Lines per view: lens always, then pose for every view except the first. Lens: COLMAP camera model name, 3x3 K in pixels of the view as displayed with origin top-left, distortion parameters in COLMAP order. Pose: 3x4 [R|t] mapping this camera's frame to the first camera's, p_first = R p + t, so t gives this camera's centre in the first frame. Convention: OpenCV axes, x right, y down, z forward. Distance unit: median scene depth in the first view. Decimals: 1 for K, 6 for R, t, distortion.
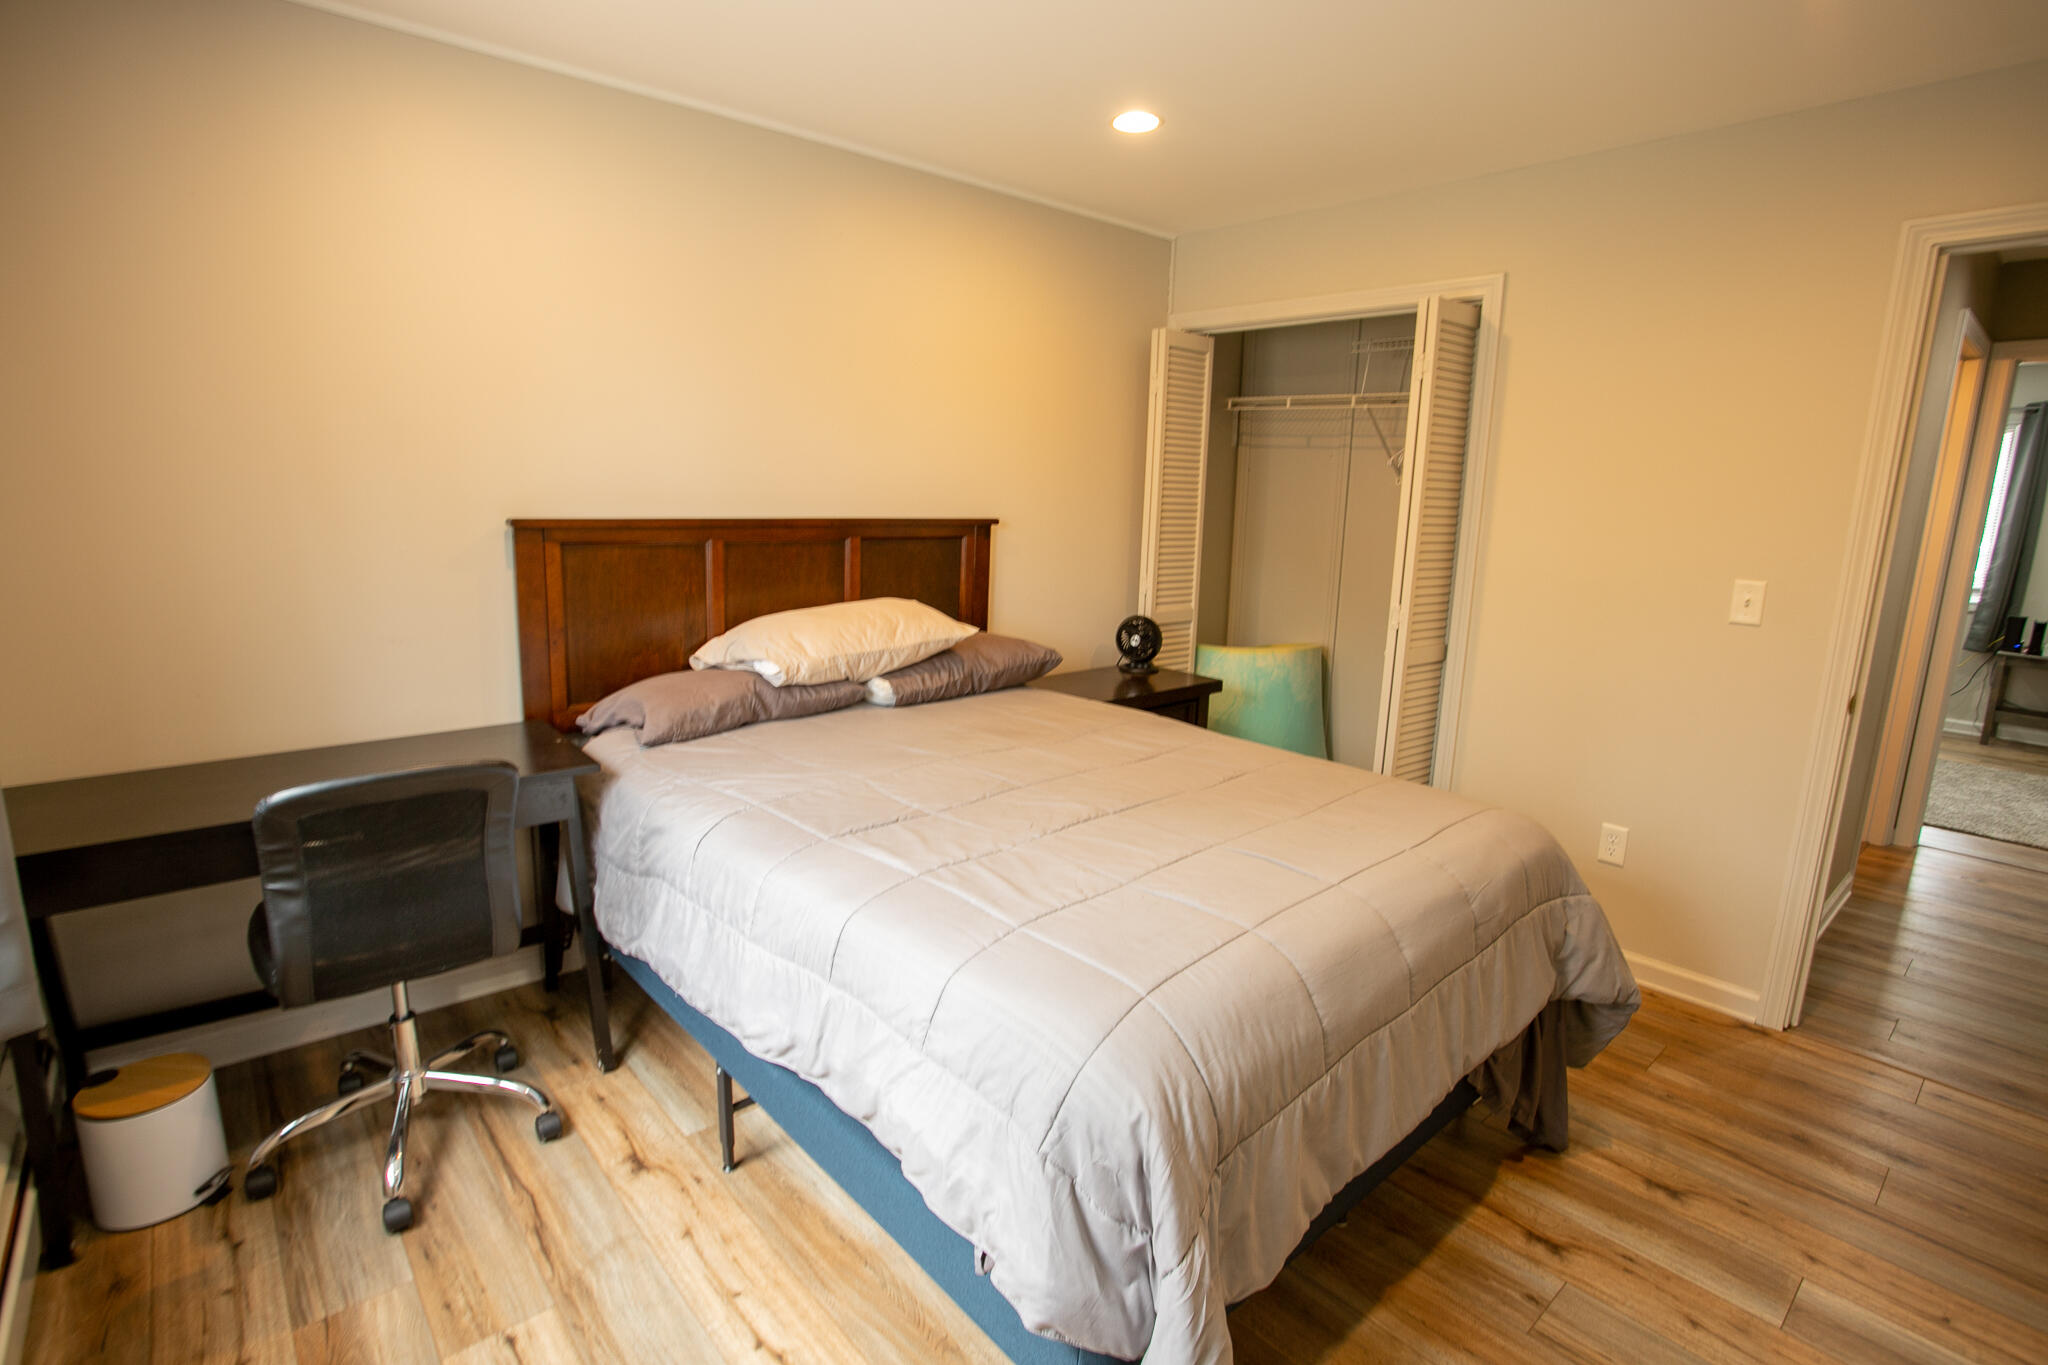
lens RADIAL K [[991.6, 0, 1022.7], [0, 991.6, 678.0], [0, 0, 1]] dist [-0.072303, 0.028802]
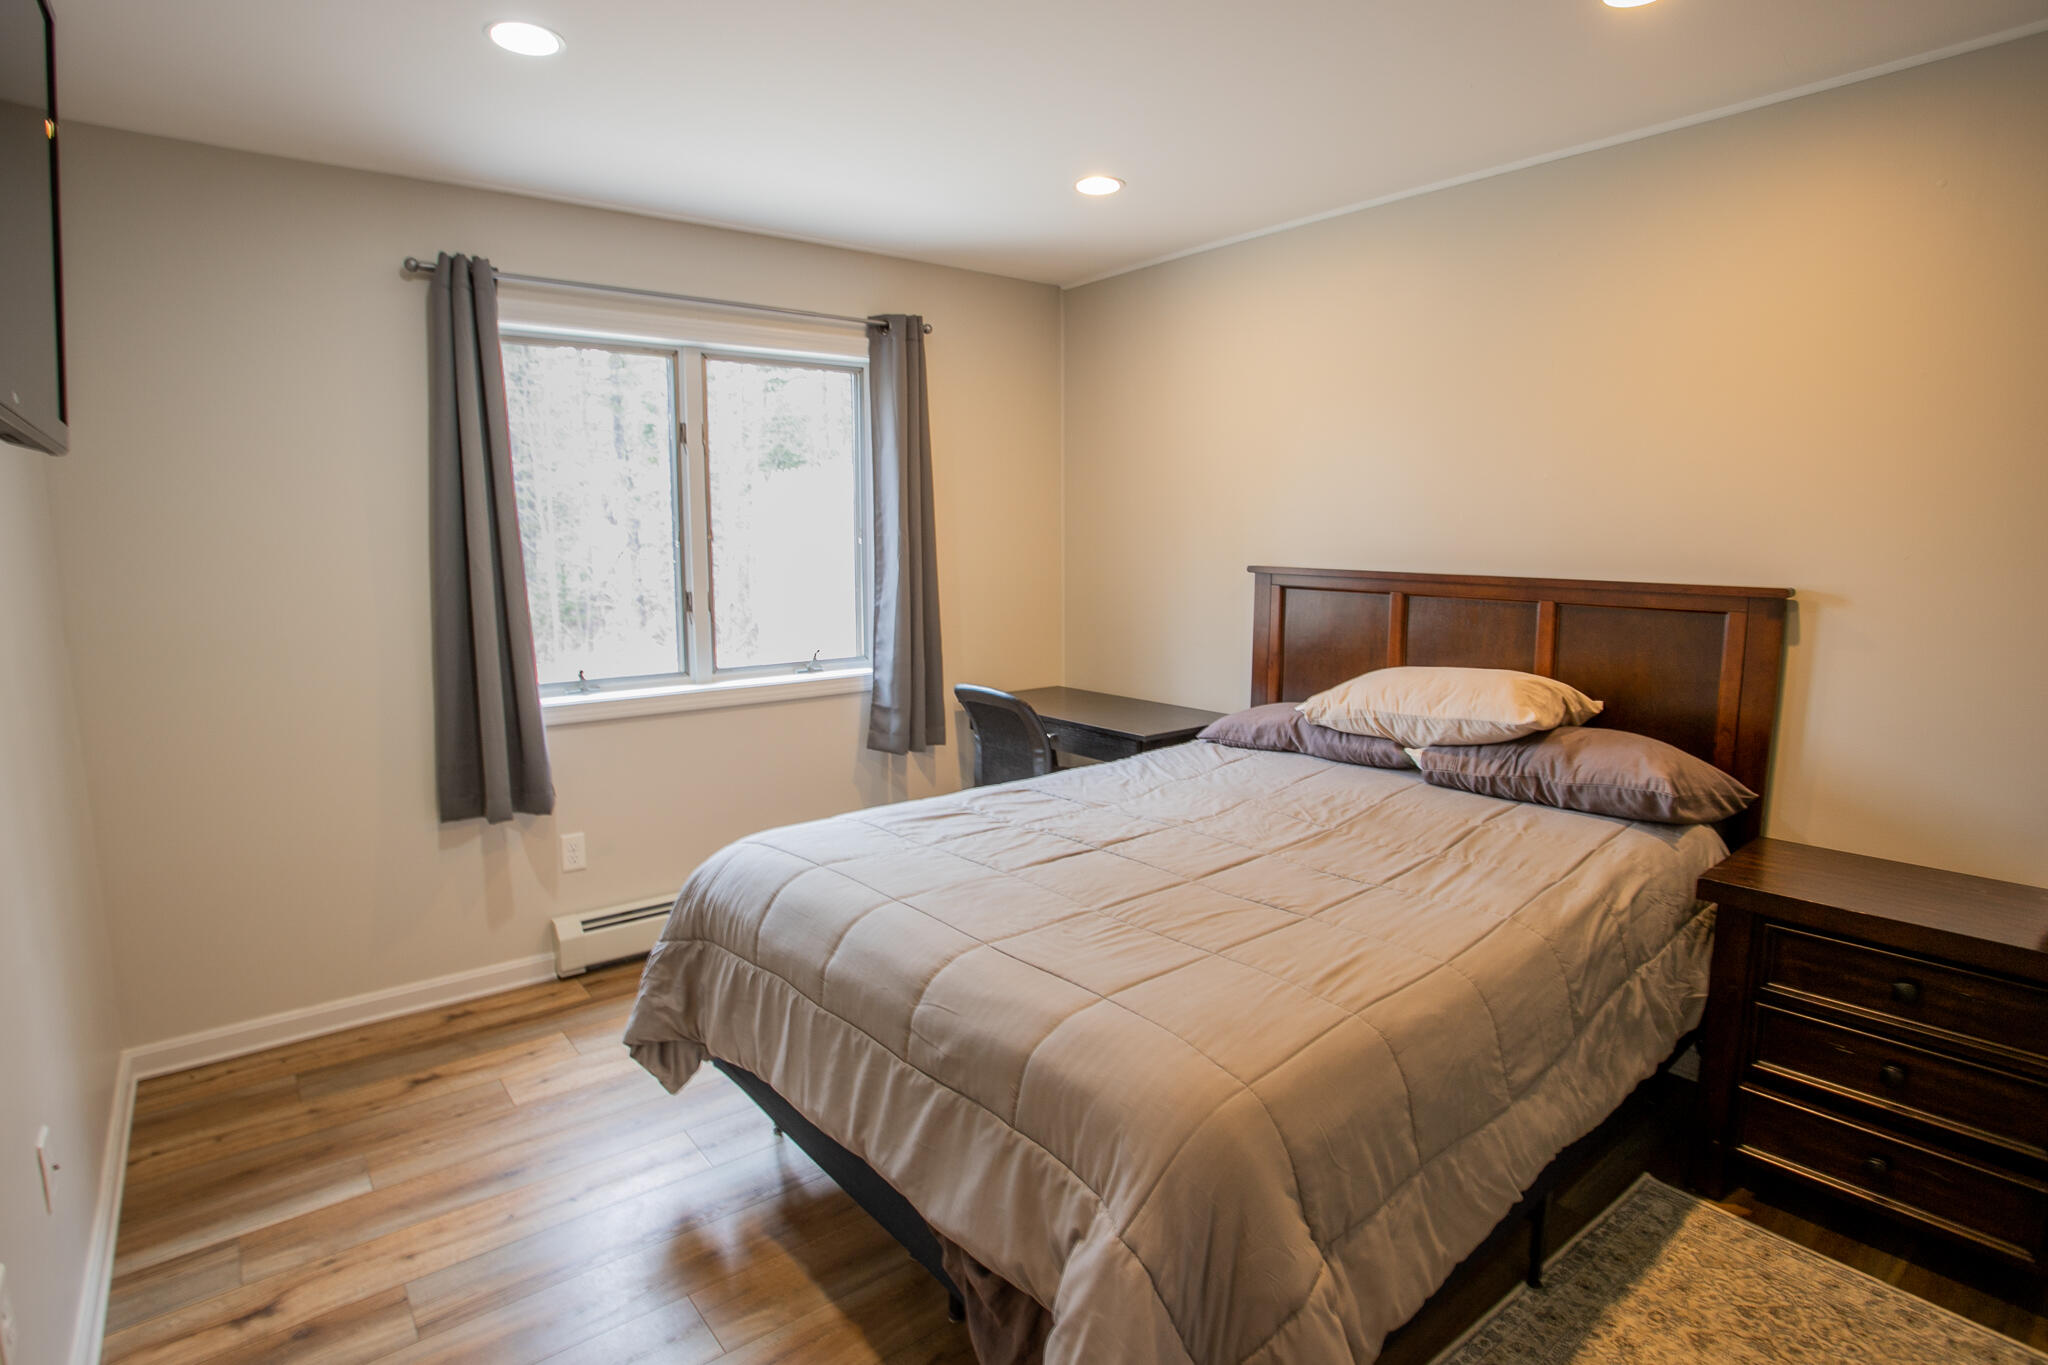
lens RADIAL K [[991.6, 0, 1022.7], [0, 991.6, 678.0], [0, 0, 1]] dist [-0.072303, 0.028802]
pose [[-0.002690, 0.120025, -0.992767, 0.756820], [-0.185878, 0.975409, 0.118430, -0.101838], [0.982569, 0.184853, 0.019687, 0.597987]]
